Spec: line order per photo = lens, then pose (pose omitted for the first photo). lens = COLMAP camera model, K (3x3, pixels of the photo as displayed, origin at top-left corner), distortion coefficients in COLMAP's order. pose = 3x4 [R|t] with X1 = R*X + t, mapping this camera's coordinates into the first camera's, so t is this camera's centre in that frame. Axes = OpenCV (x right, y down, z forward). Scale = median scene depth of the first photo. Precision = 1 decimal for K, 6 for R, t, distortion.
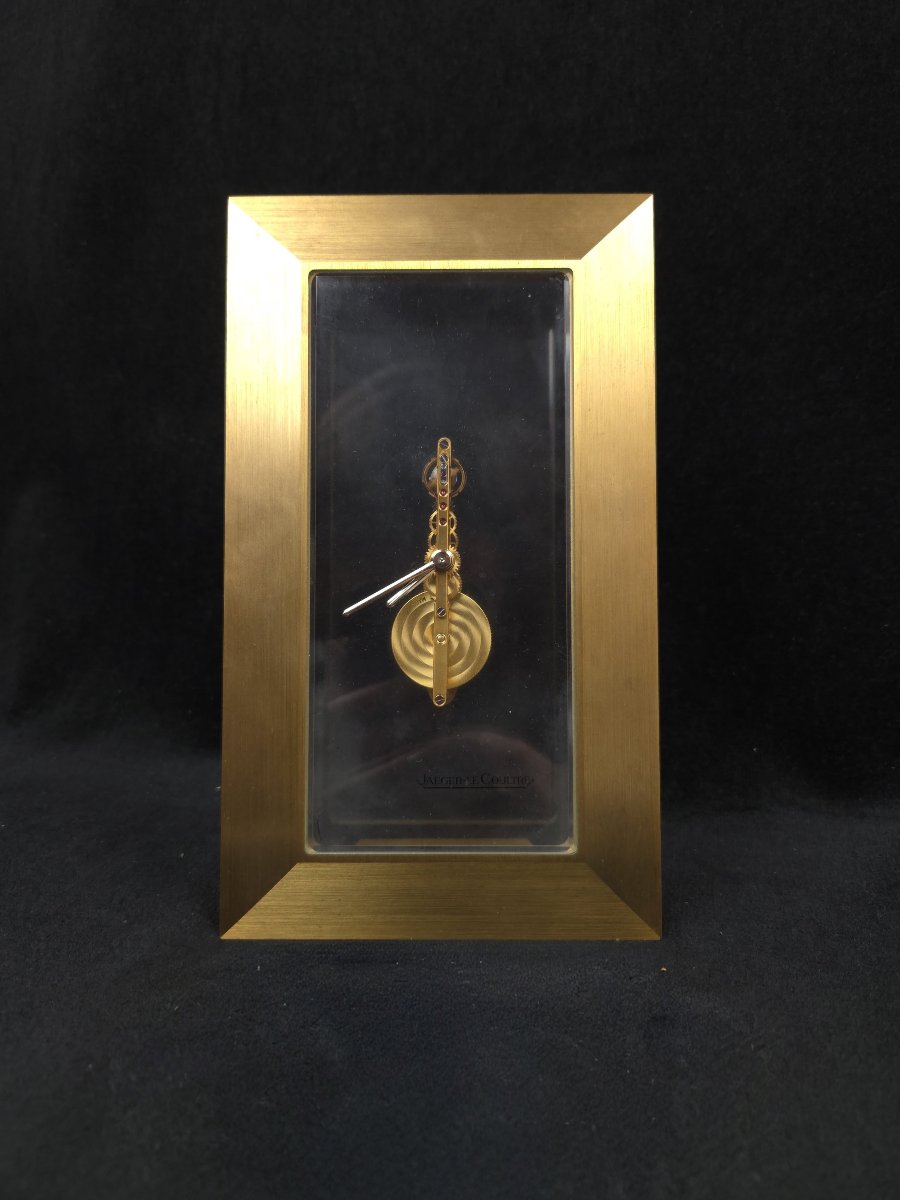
lens RADIAL K [[833.3, 0, 439.7], [0, 833.3, 607.2], [0, 0, 1]] dist [-0.005223, -0.001848]
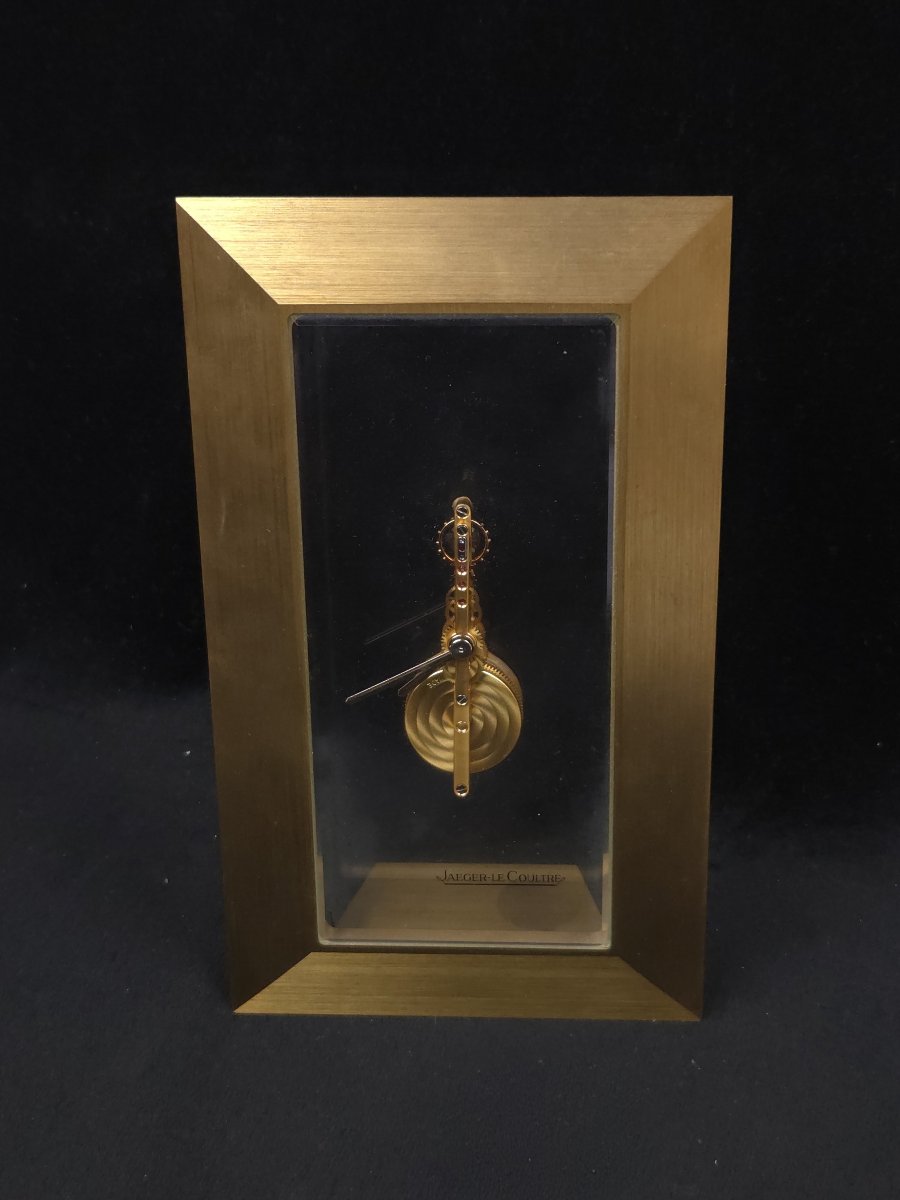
lens RADIAL K [[1856.5, 0, 457.3], [0, 1856.5, 631.2], [0, 0, 1]] dist [0.025305, -0.461467]
pose [[0.999112, -0.000540, -0.042135, 0.078134], [0.017702, 0.912786, 0.408055, -0.842970], [0.038240, -0.408439, 0.911984, -0.725715]]
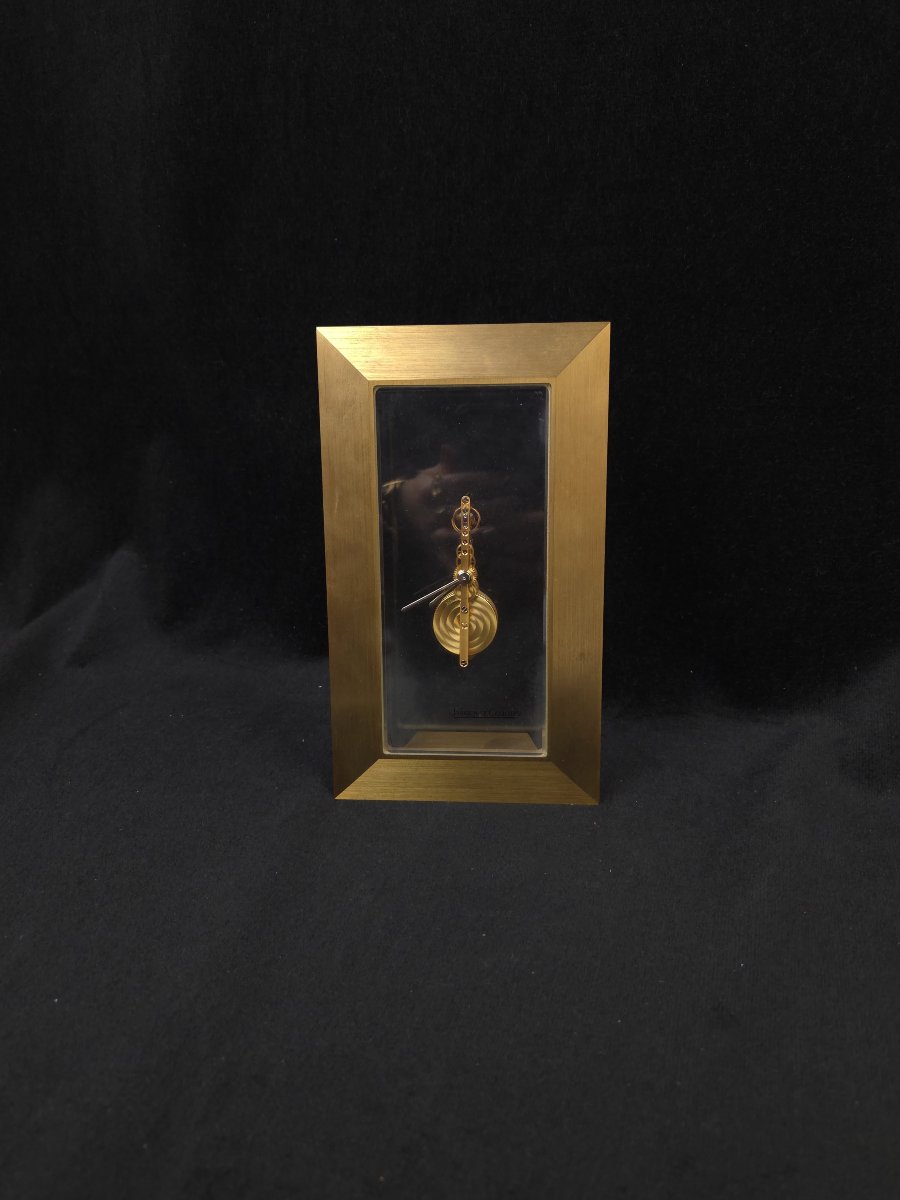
lens RADIAL K [[859.2, 0, 451.7], [0, 859.2, 607.1], [0, 0, 1]] dist [0.009088, -0.000419]
pose [[0.997780, 0.002118, -0.066559, 0.085529], [0.013408, 0.972636, 0.231945, -0.373207], [0.065229, -0.232323, 0.970449, -0.570892]]
